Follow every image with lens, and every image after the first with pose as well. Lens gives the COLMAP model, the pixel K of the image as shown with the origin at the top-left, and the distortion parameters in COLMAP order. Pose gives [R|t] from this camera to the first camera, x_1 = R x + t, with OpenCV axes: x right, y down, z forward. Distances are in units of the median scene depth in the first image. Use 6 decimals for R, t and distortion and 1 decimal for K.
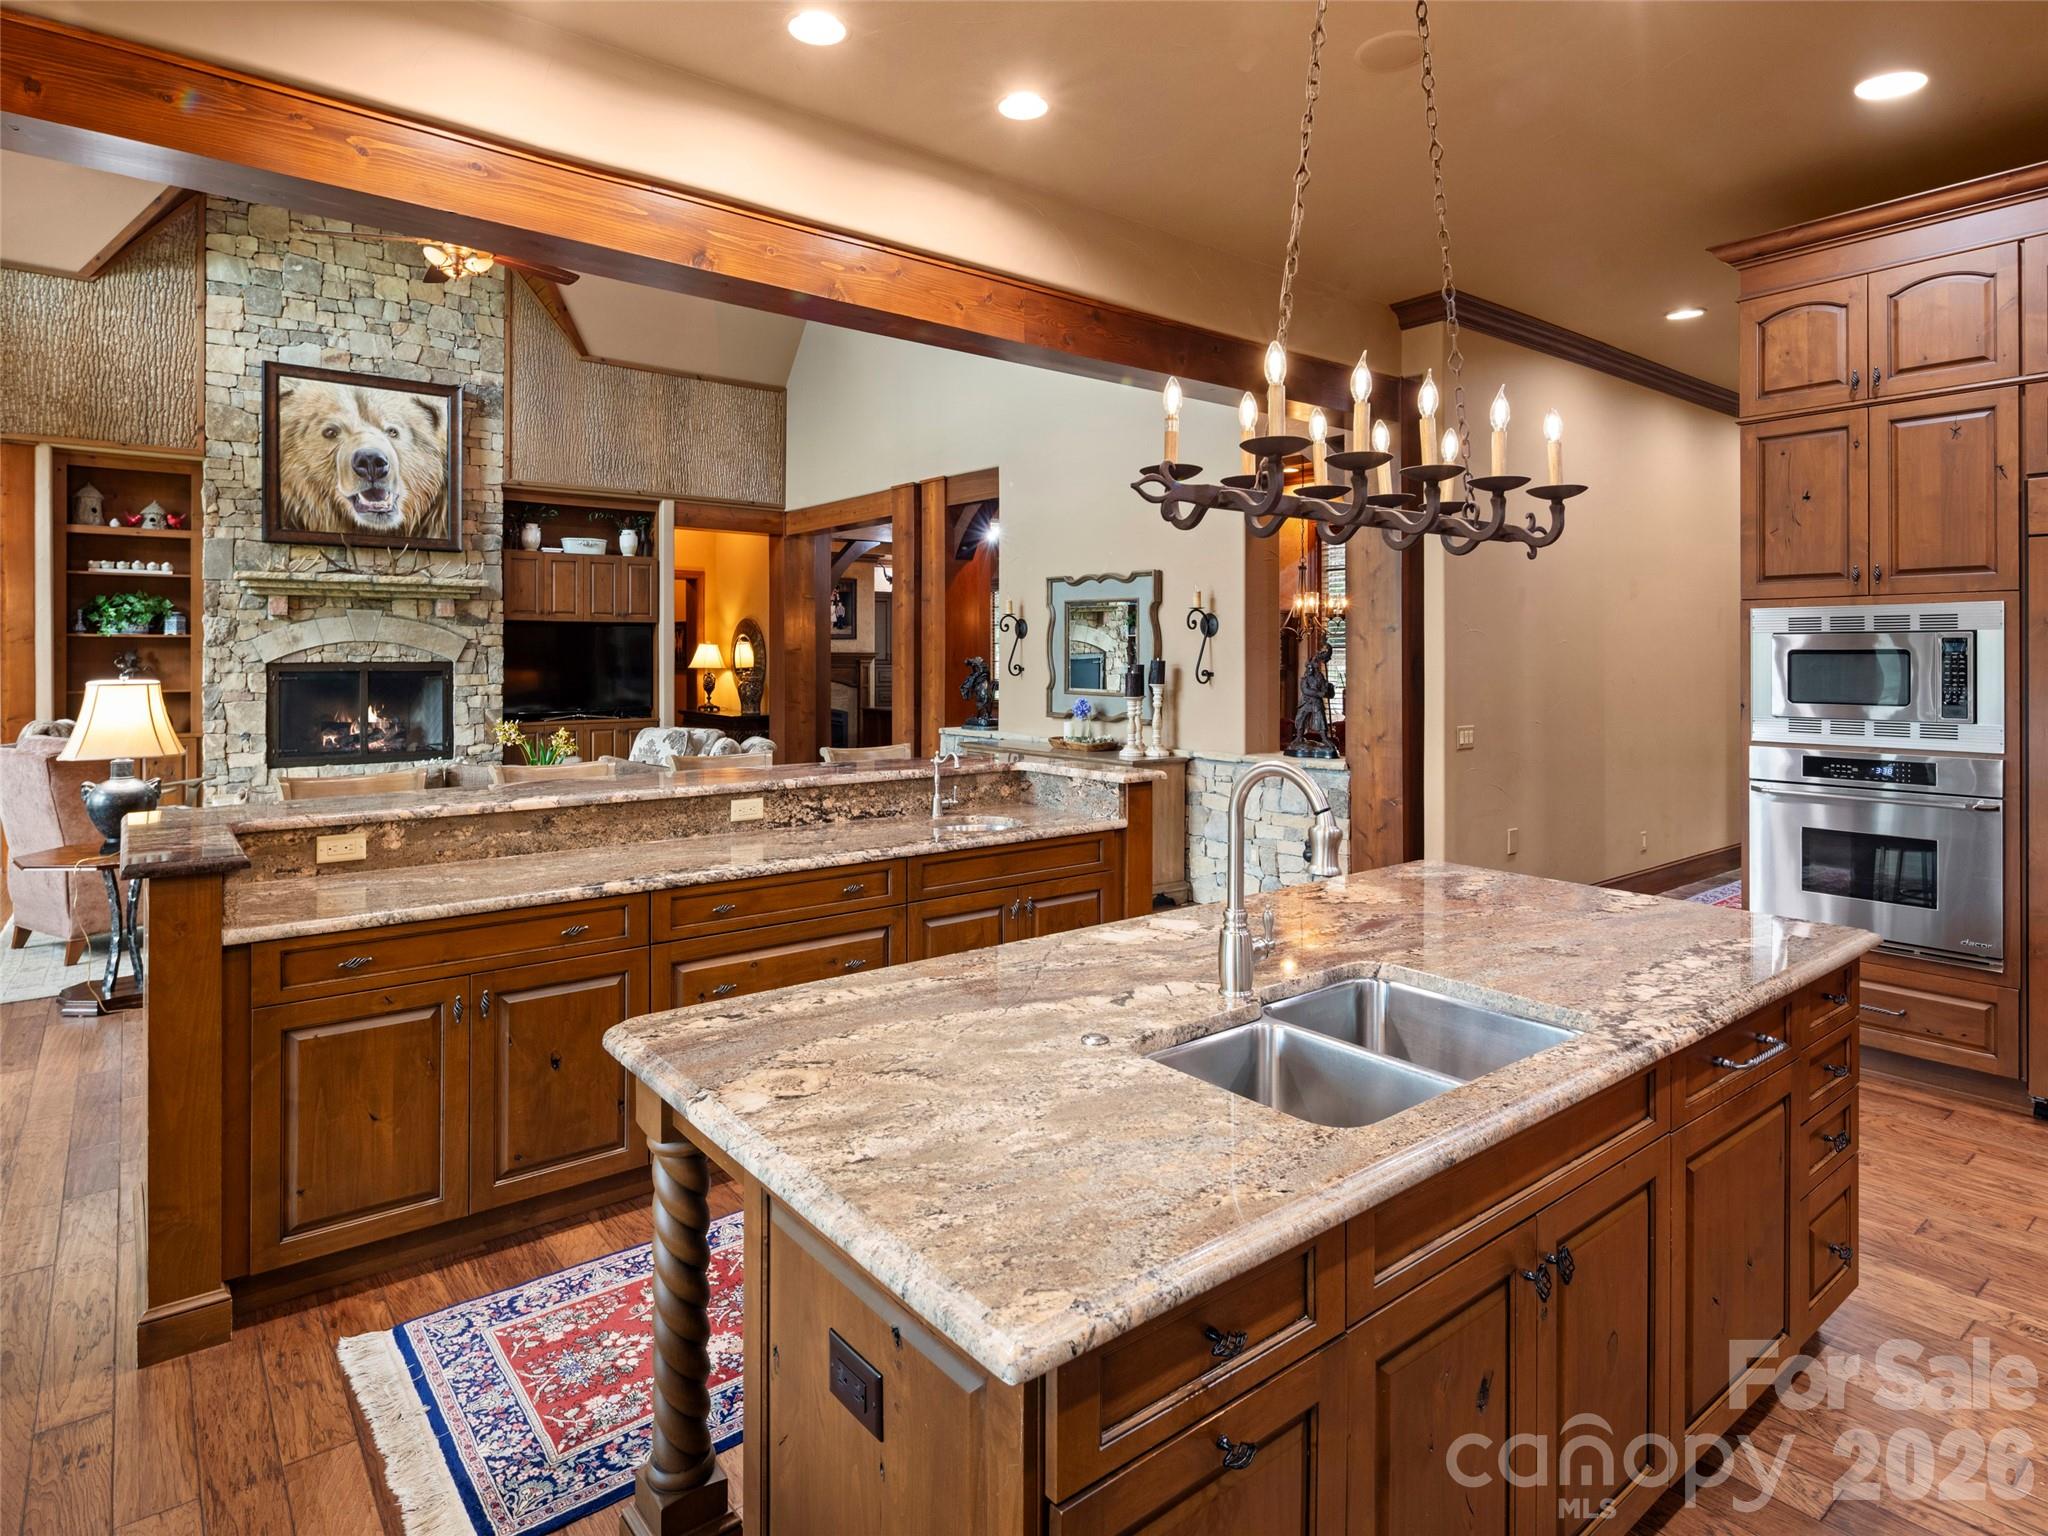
lens RADIAL K [[1120.7, 0, 1021.9], [0, 1120.7, 654.5], [0, 0, 1]] dist [0.007264, -0.004654]
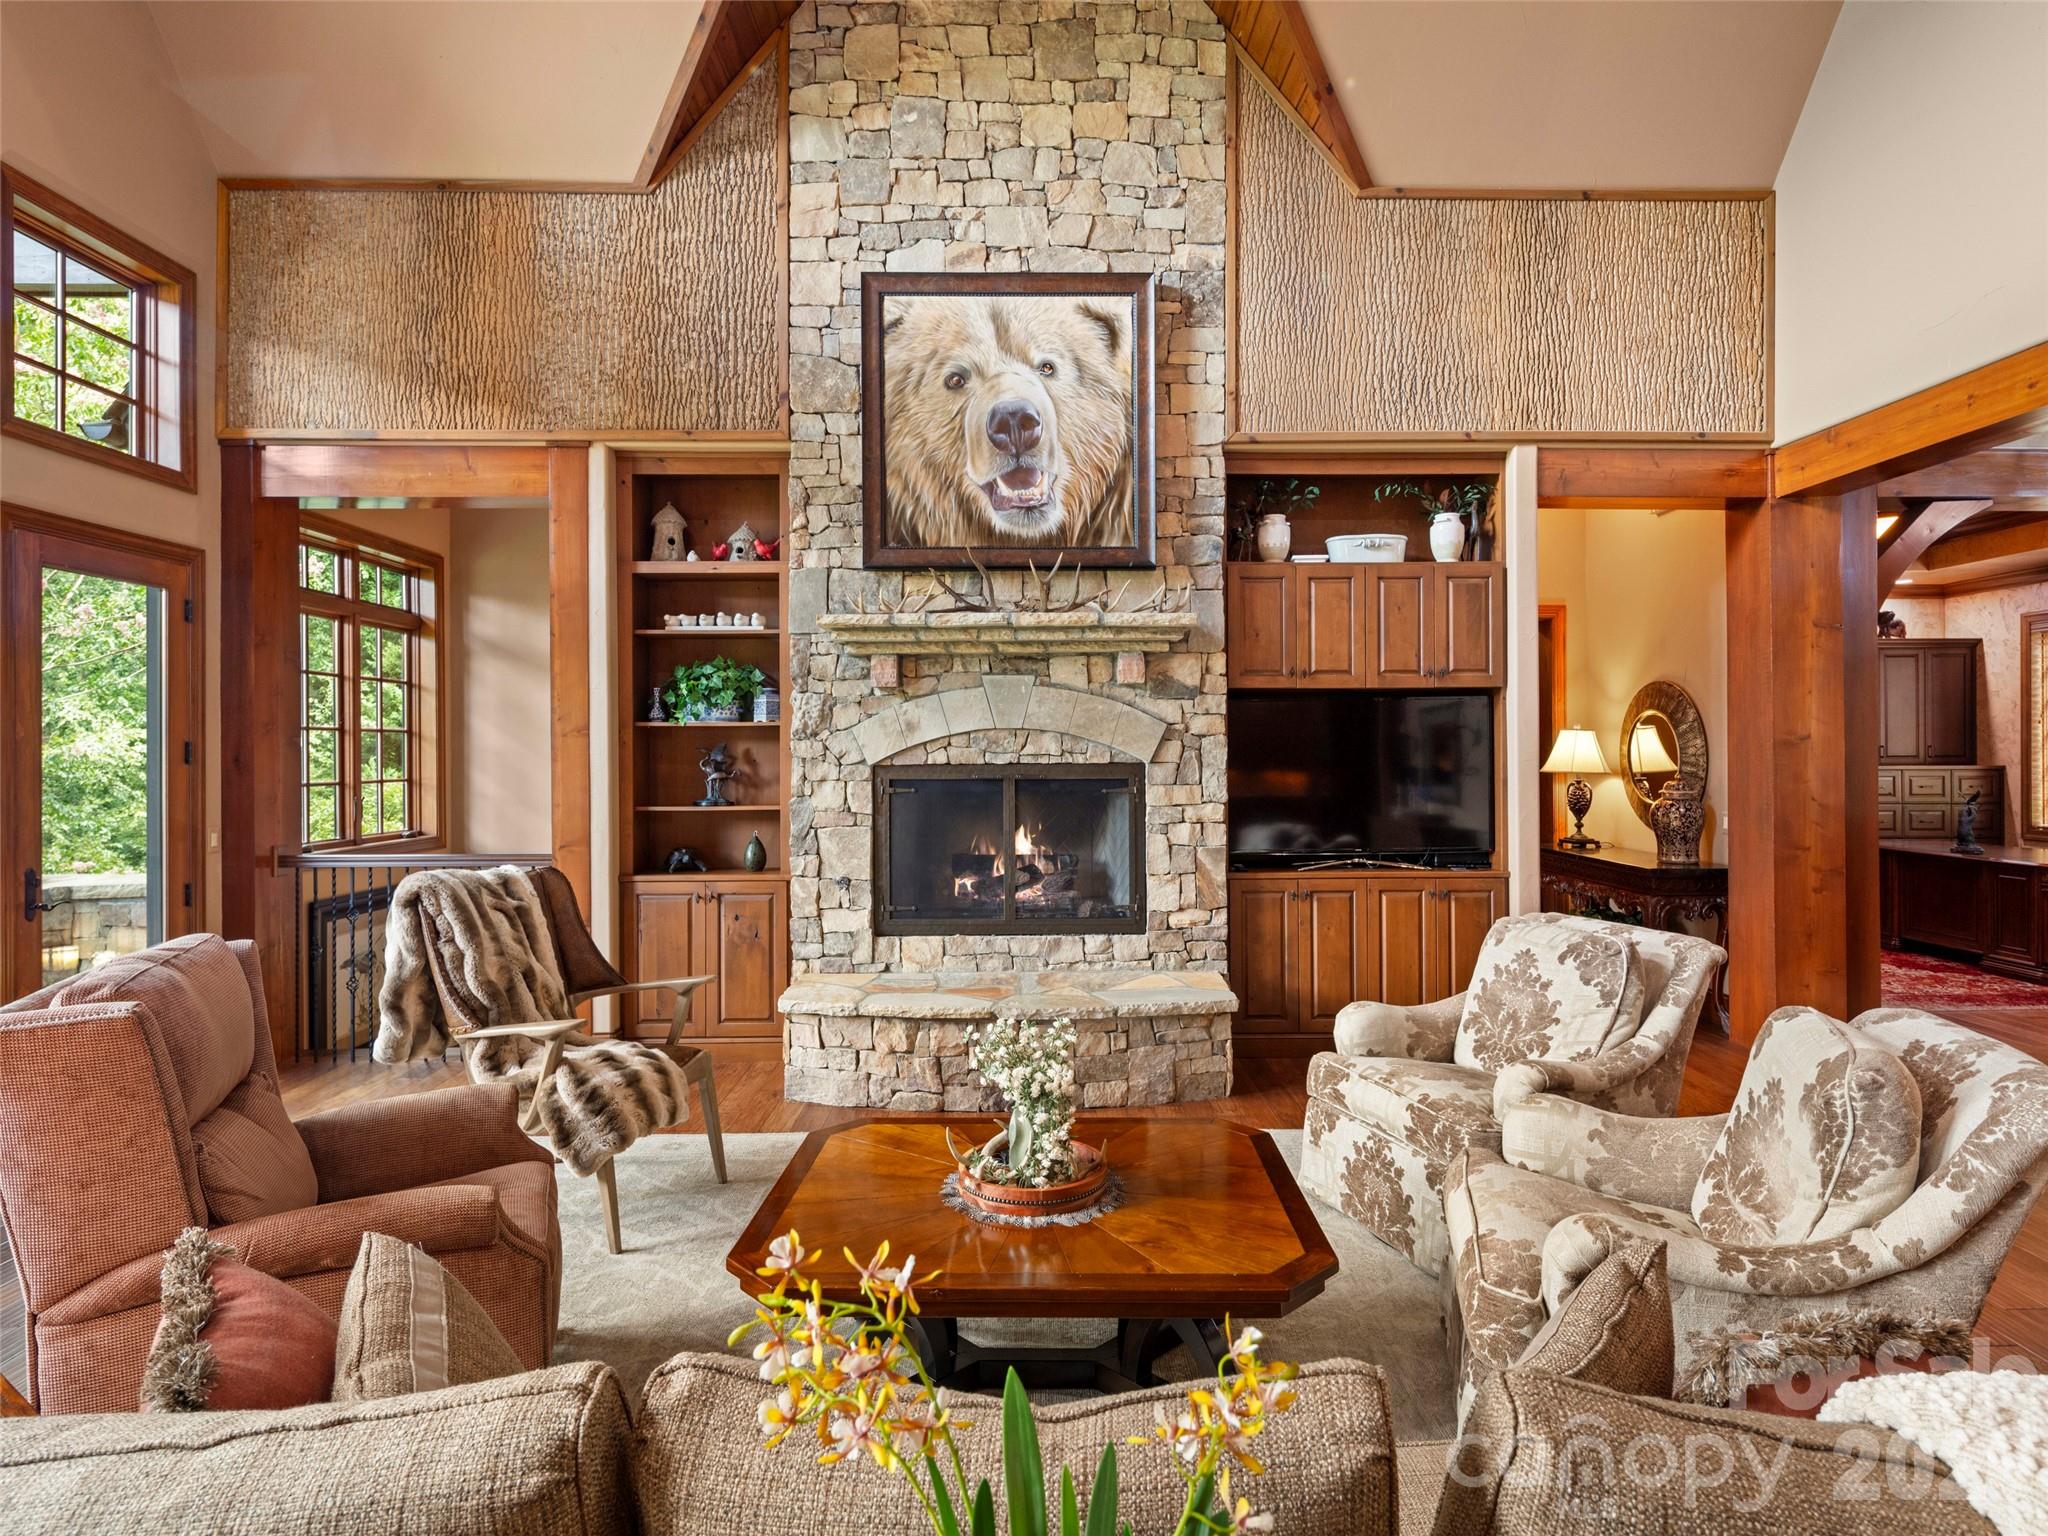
lens RADIAL K [[1120.7, 0, 1043.0], [0, 1120.7, 747.3], [0, 0, 1]] dist [0.007264, -0.004654]
pose [[0.797915, -0.005444, -0.602746, -0.216800], [0.004947, 0.999985, -0.002483, -0.000382], [0.602750, -0.001000, 0.797929, 0.543940]]
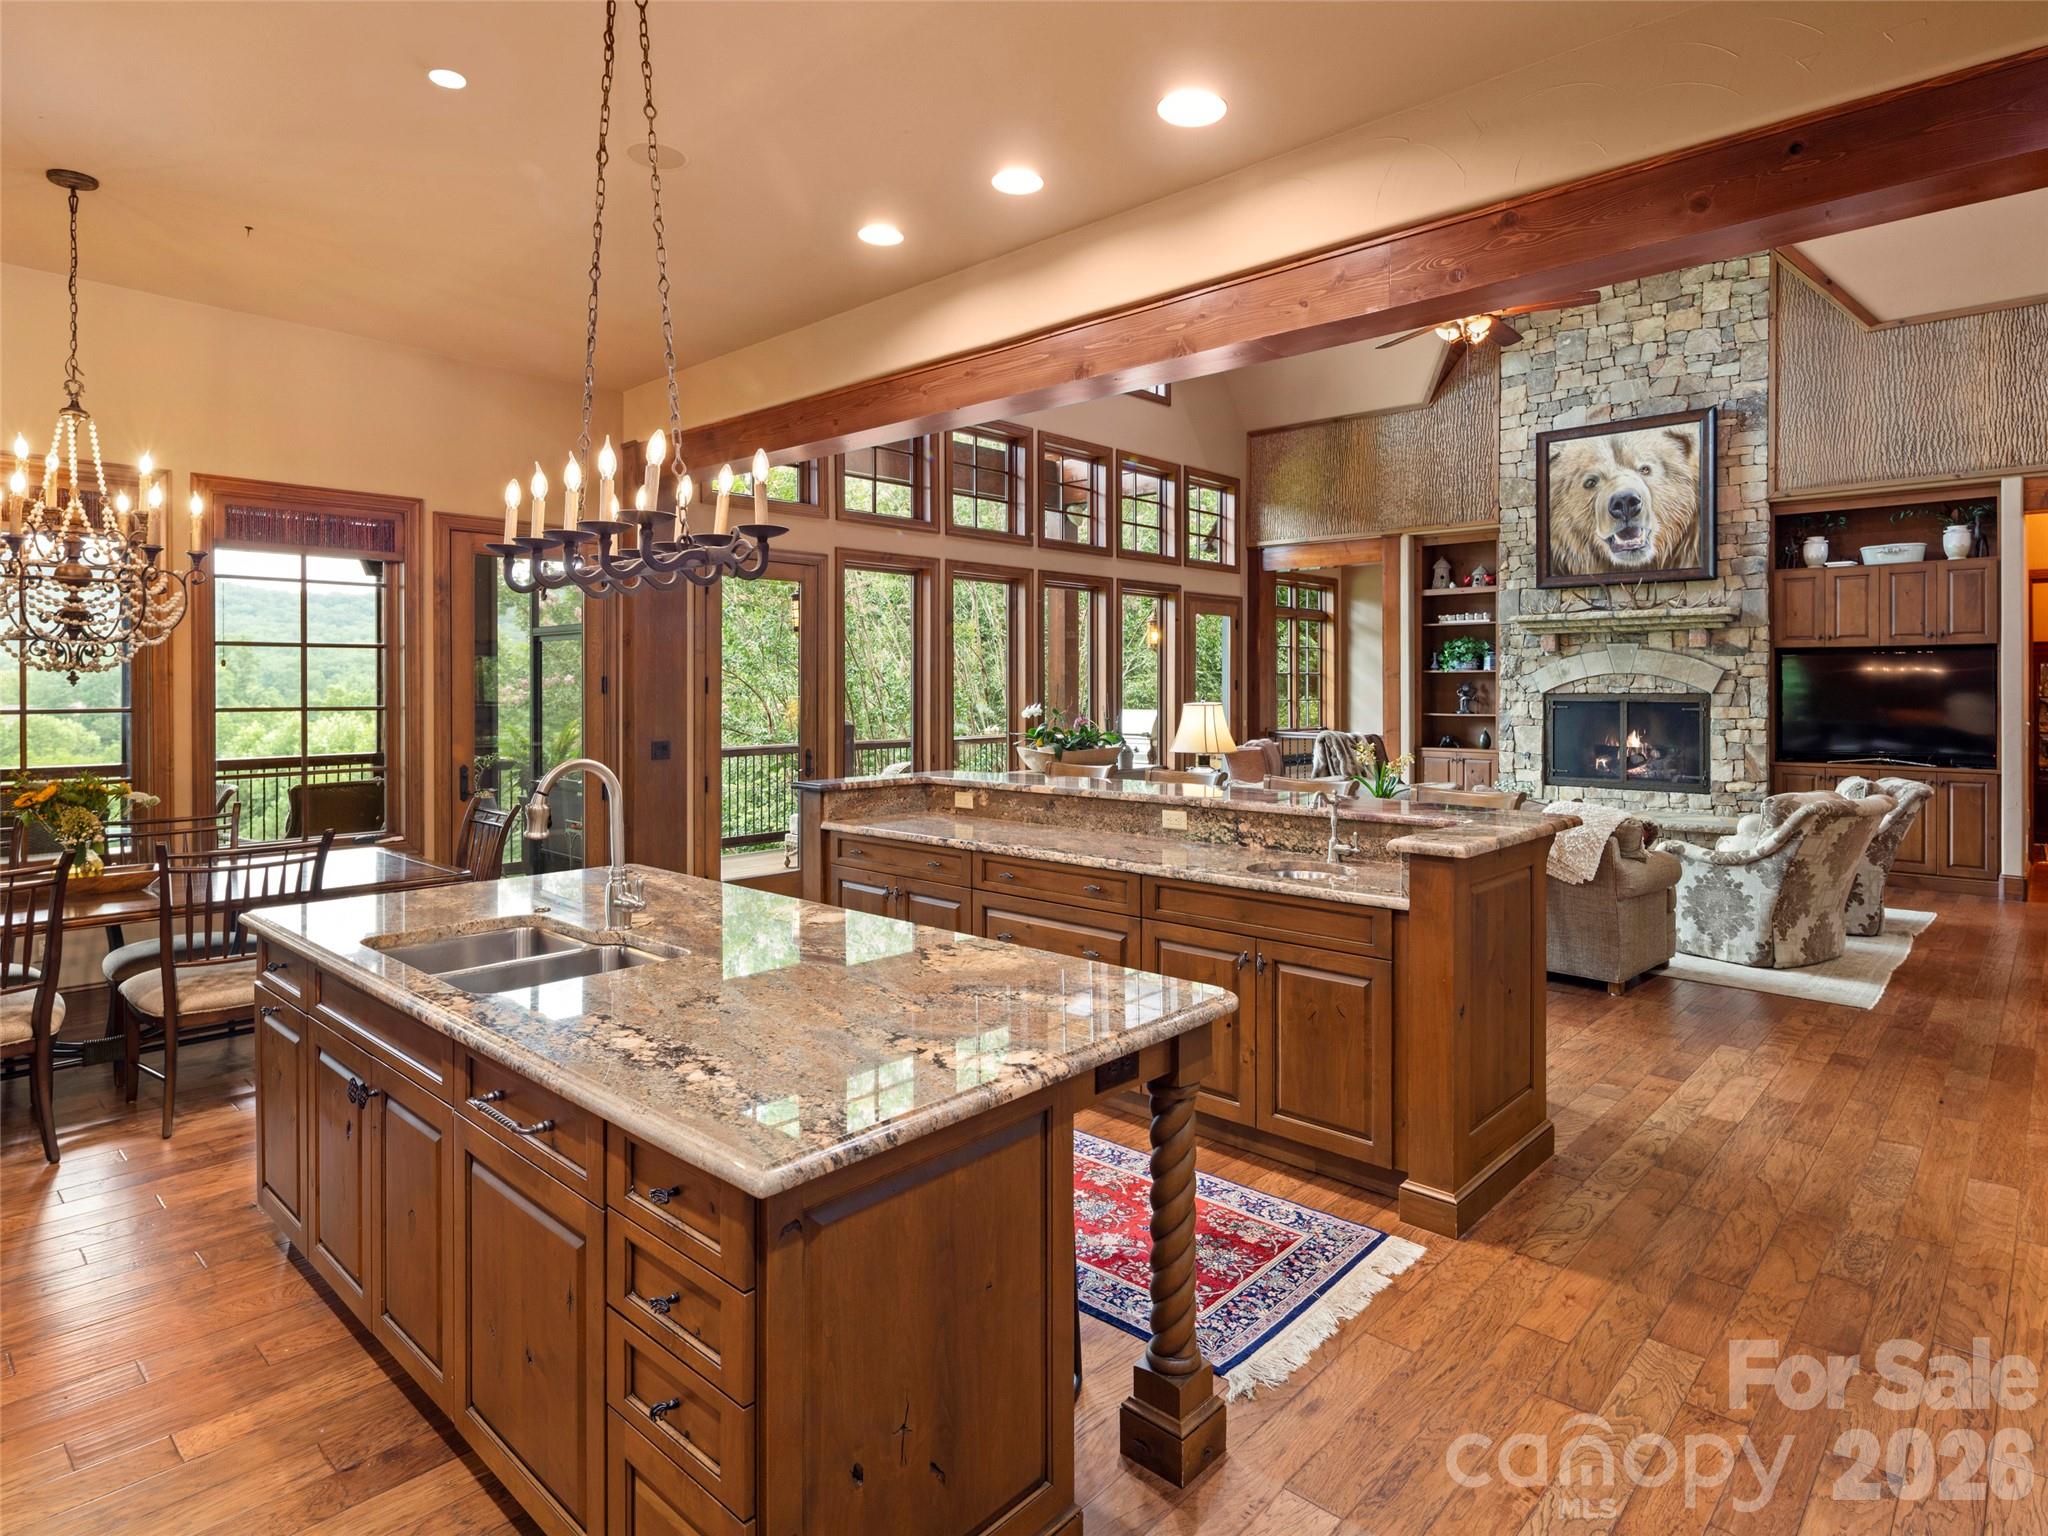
lens RADIAL K [[1120.7, 0, 1042.9], [0, 1120.7, 689.8], [0, 0, 1]] dist [0.007264, -0.004654]
pose [[0.166922, 0.002457, -0.985967, 0.368126], [-0.000034, 0.999997, 0.002486, 0.000969], [0.985970, -0.000382, 0.166921, 0.288206]]
